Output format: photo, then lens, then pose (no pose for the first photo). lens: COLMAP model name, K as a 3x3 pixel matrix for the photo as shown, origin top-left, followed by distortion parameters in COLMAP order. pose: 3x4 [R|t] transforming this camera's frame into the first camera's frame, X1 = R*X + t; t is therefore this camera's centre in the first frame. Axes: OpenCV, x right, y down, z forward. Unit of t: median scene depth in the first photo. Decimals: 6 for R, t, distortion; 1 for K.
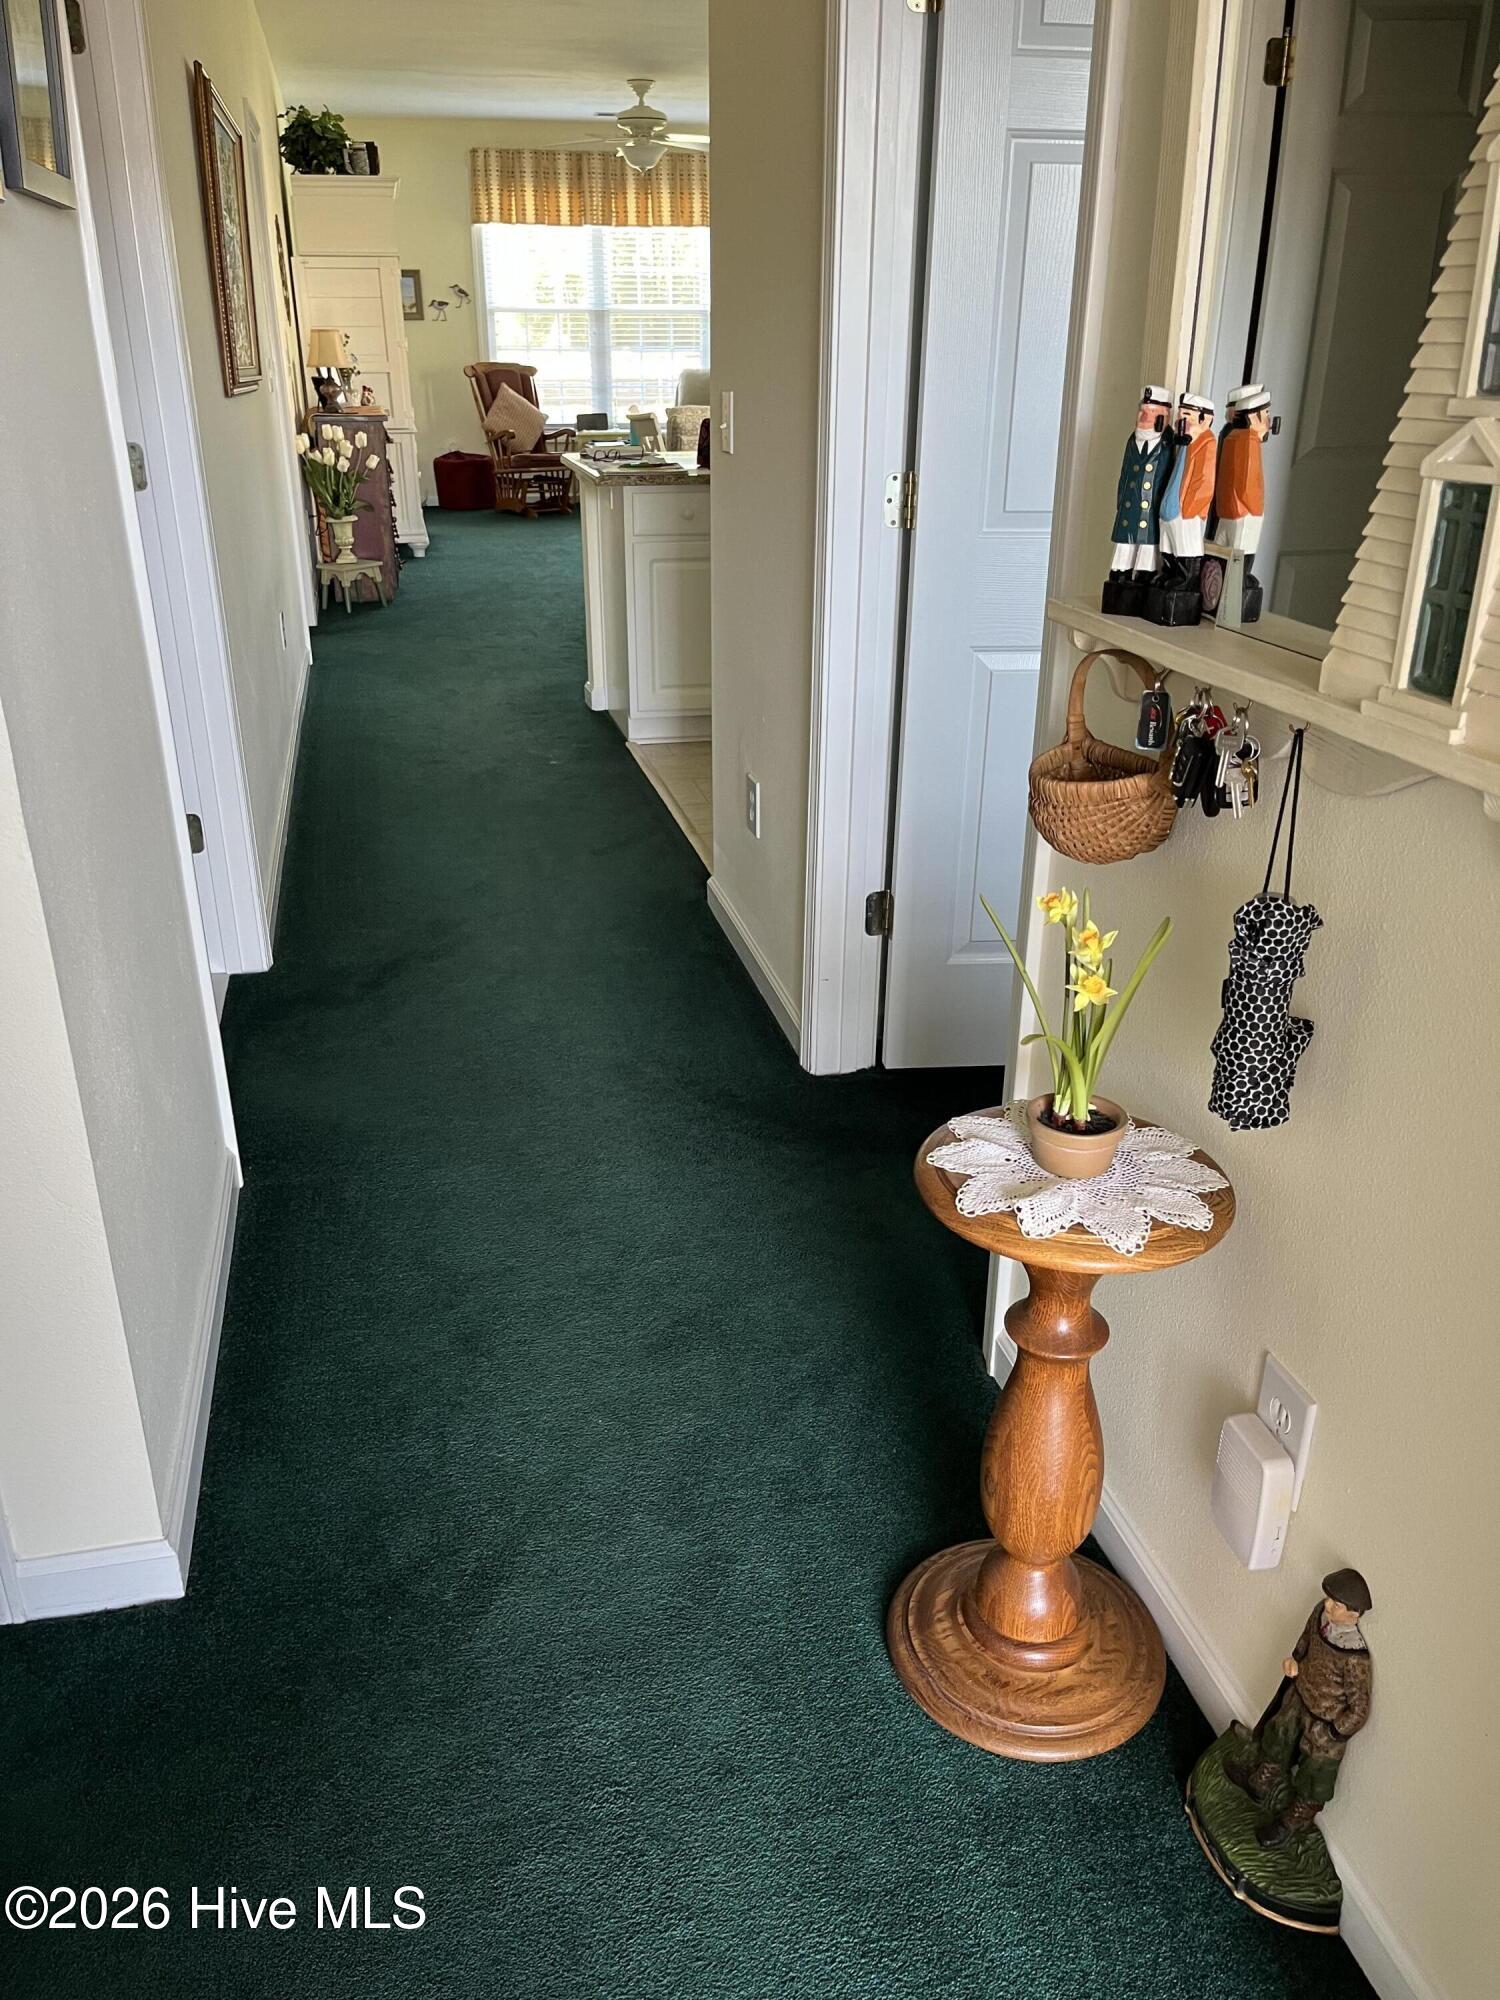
lens RADIAL K [[1530.6, 0, 739.6], [0, 1530.6, 998.9], [0, 0, 1]] dist [0.027030, -0.006000]
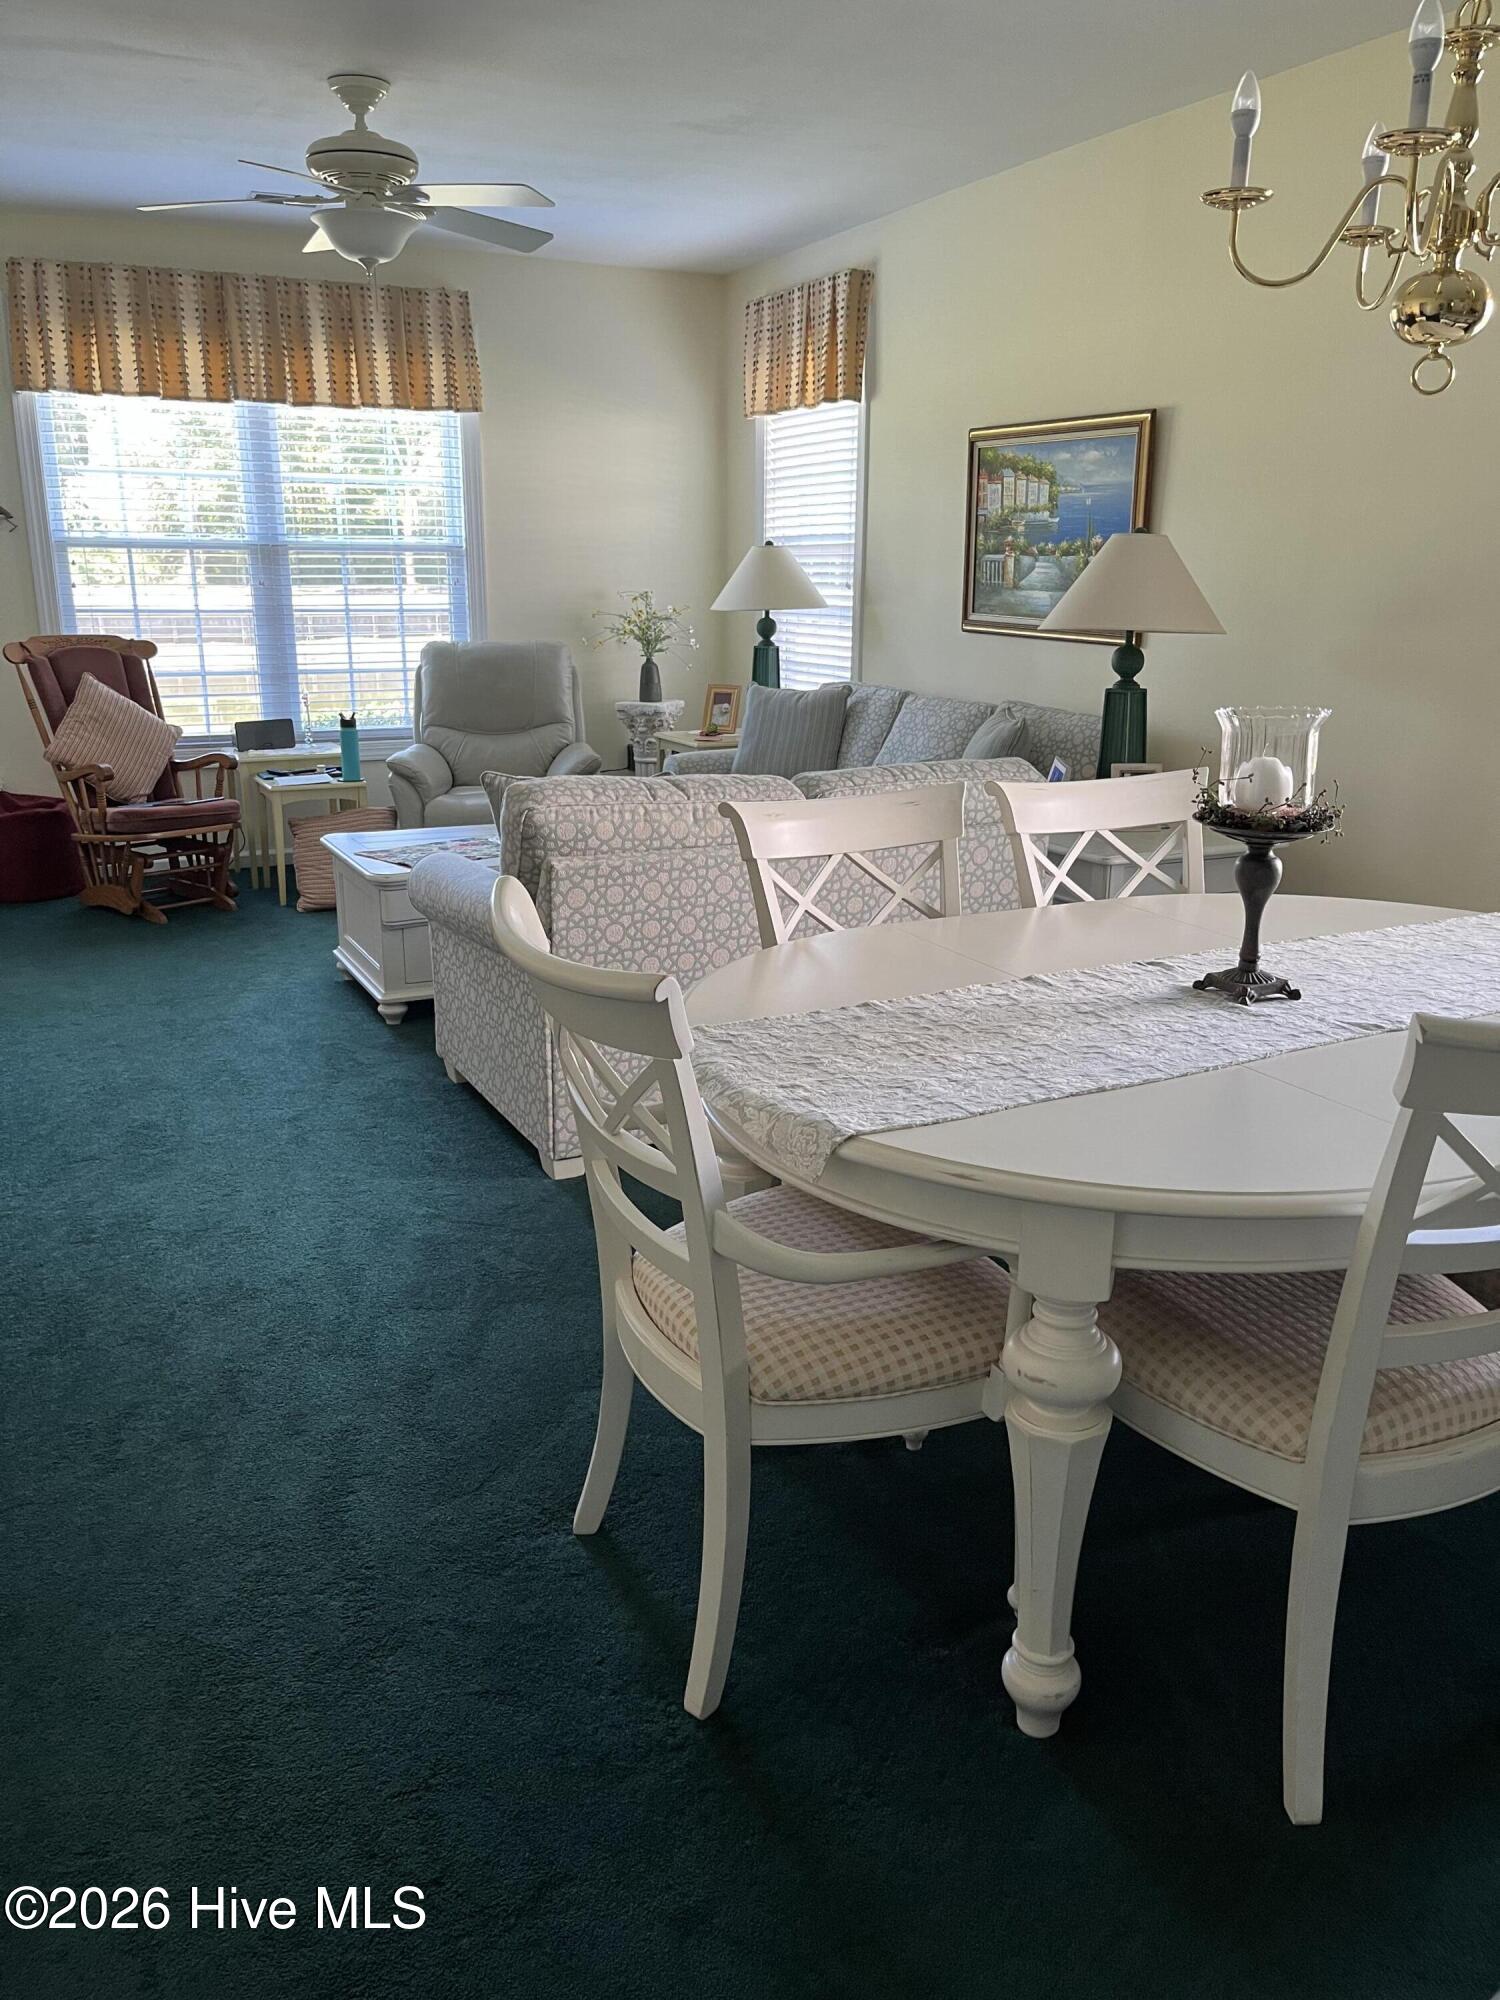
lens RADIAL K [[1530.6, 0, 754.8], [0, 1530.6, 998.2], [0, 0, 1]] dist [0.027030, -0.006000]
pose [[0.973038, -0.058851, 0.223011, -0.055014], [0.088861, 0.987913, -0.127013, -0.202561], [-0.212840, 0.143405, 0.966506, 0.455861]]
